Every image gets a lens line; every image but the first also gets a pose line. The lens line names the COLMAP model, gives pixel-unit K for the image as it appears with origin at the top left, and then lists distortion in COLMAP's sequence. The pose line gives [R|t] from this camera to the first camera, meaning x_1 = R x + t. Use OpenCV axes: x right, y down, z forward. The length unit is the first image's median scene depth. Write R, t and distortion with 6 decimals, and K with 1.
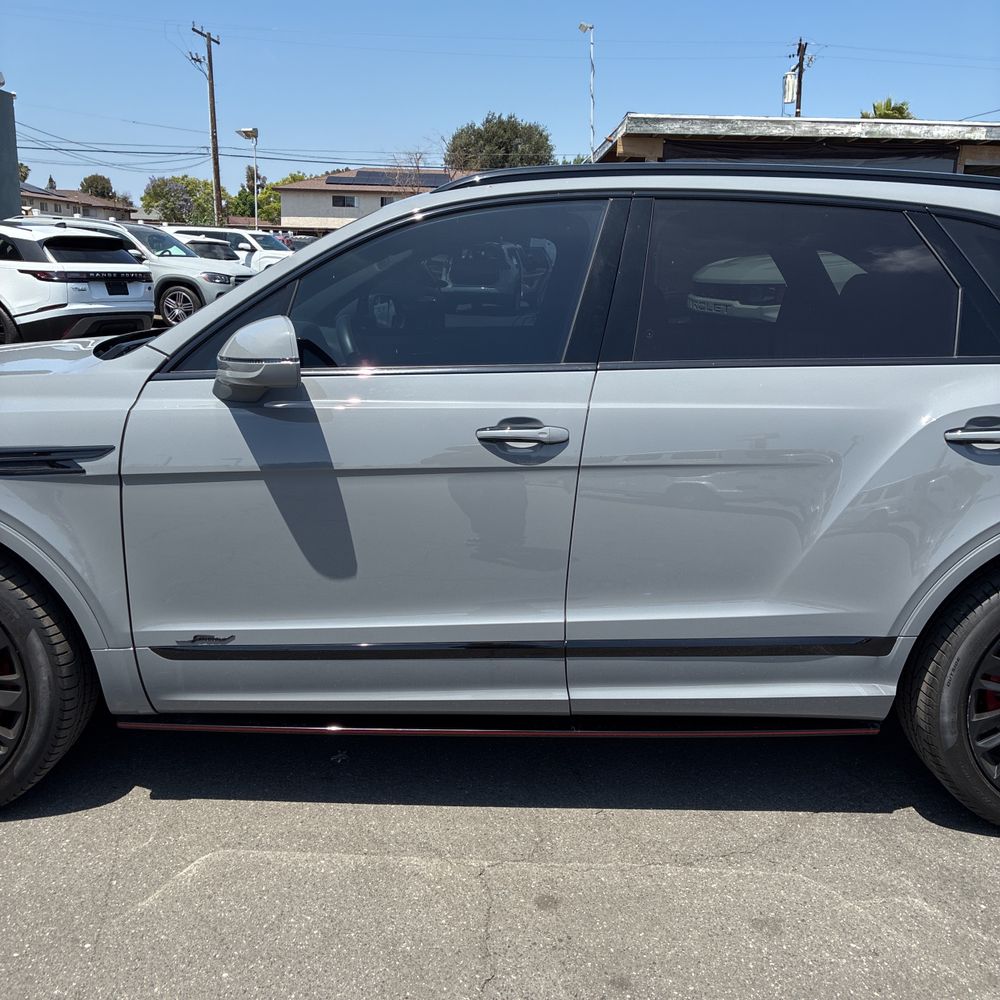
lens RADIAL K [[1011.5, 0, 505.7], [0, 1011.5, 483.0], [0, 0, 1]] dist [0.022441, -0.003620]
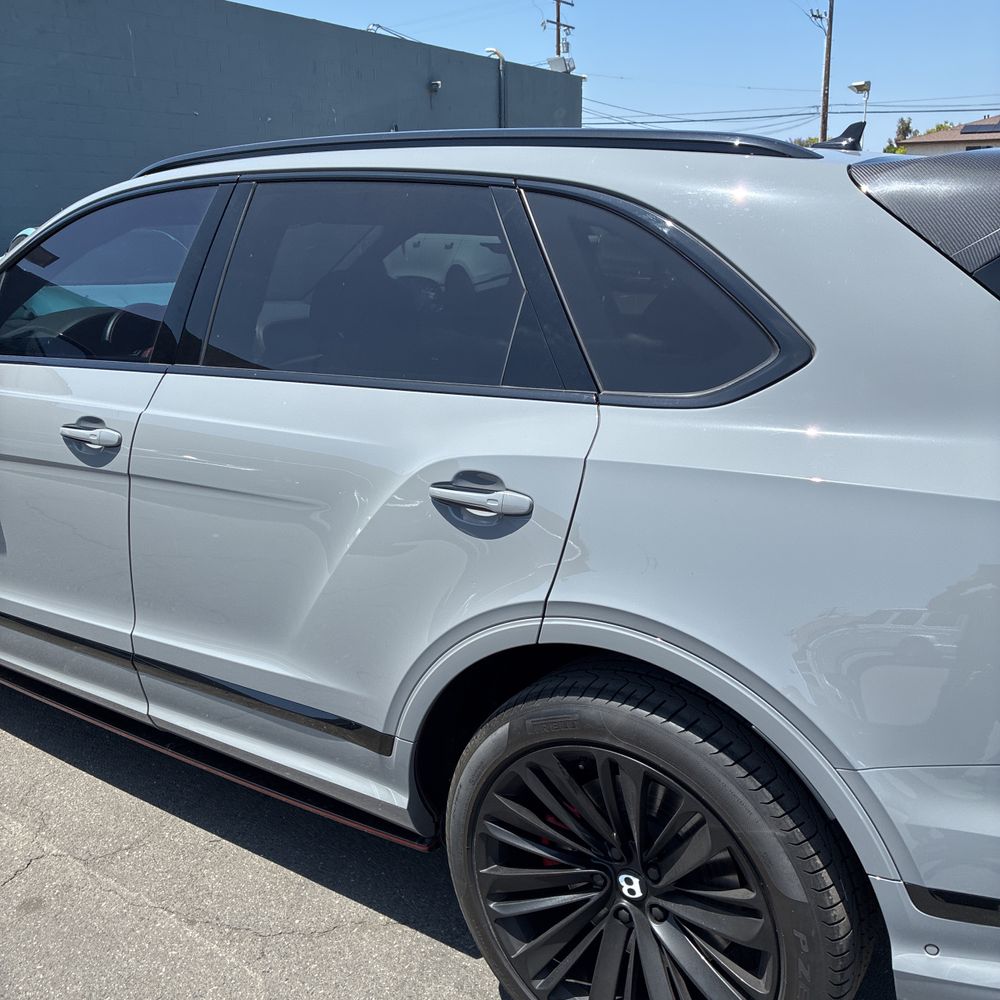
lens RADIAL K [[1012.1, 0, 512.1], [0, 1012.1, 481.0], [0, 0, 1]] dist [0.012976, 0.015791]
pose [[0.827111, 0.118718, -0.549358, 0.130338], [-0.099544, 0.992927, 0.064701, -0.015669], [0.553154, 0.001171, 0.833078, 0.059781]]
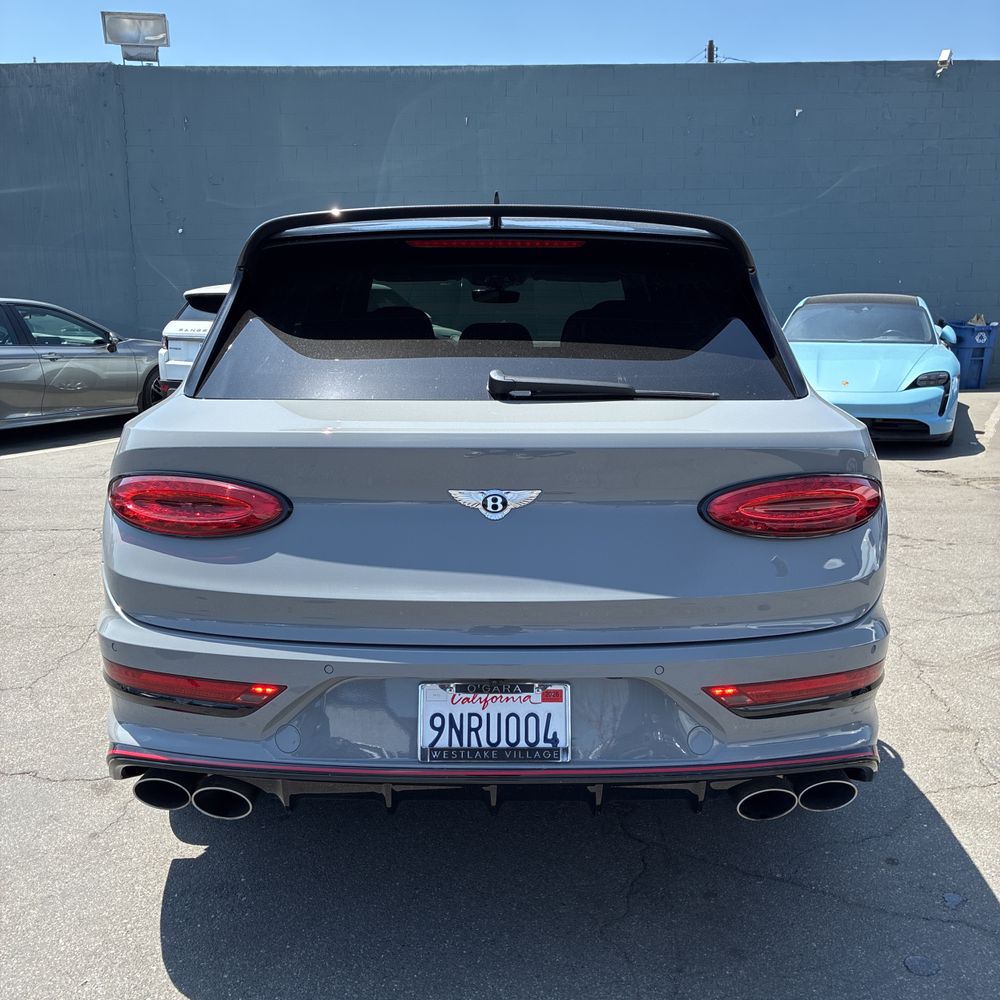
lens RADIAL K [[1012.2, 0, 498.4], [0, 1012.2, 493.6], [0, 0, 1]] dist [0.029826, -0.015602]
pose [[-0.010934, 0.168841, -0.985583, 0.263766], [-0.212303, 0.962778, 0.167289, -0.037526], [0.977143, 0.211072, 0.025319, 0.200340]]
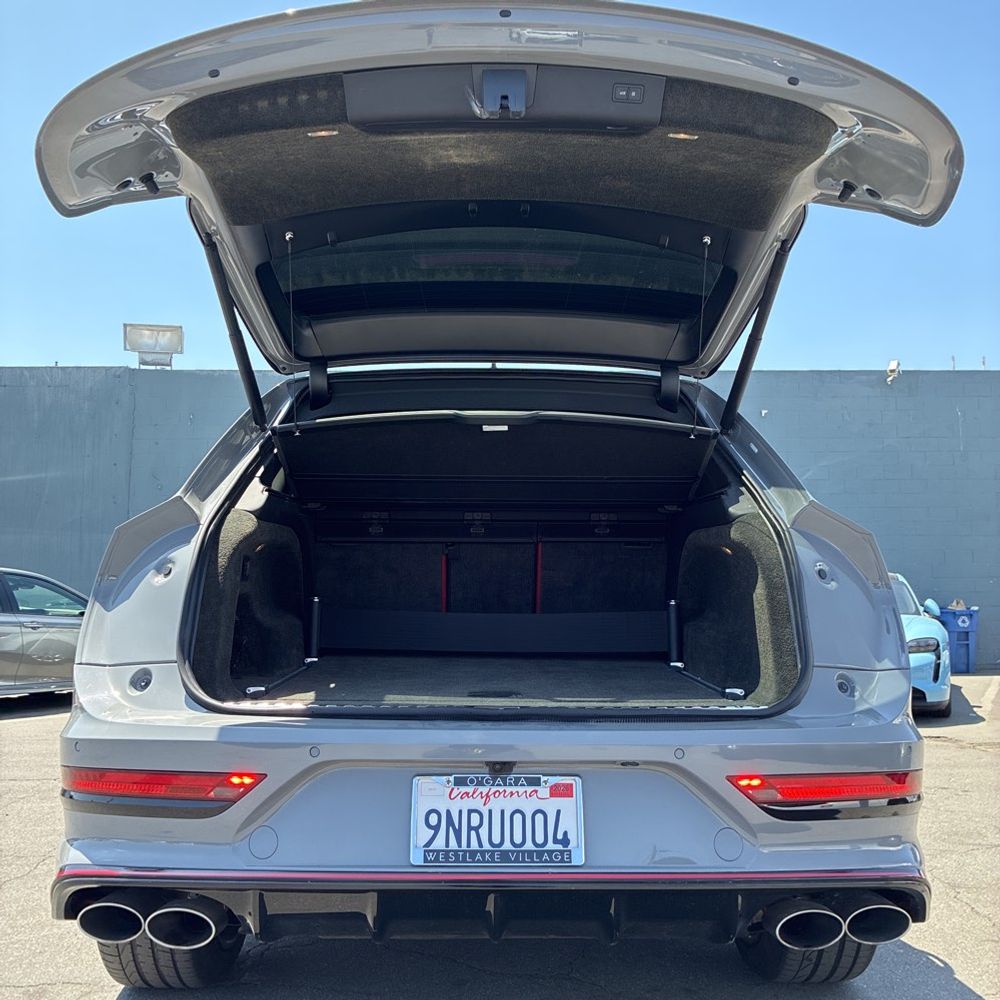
lens RADIAL K [[1012.2, 0, 498.4], [0, 1012.2, 493.6], [0, 0, 1]] dist [0.029826, -0.015602]
pose [[0.005073, -0.139847, -0.990160, 0.260946], [-0.214416, 0.966991, -0.137673, -0.009646], [0.976729, 0.213005, -0.025080, 0.204137]]
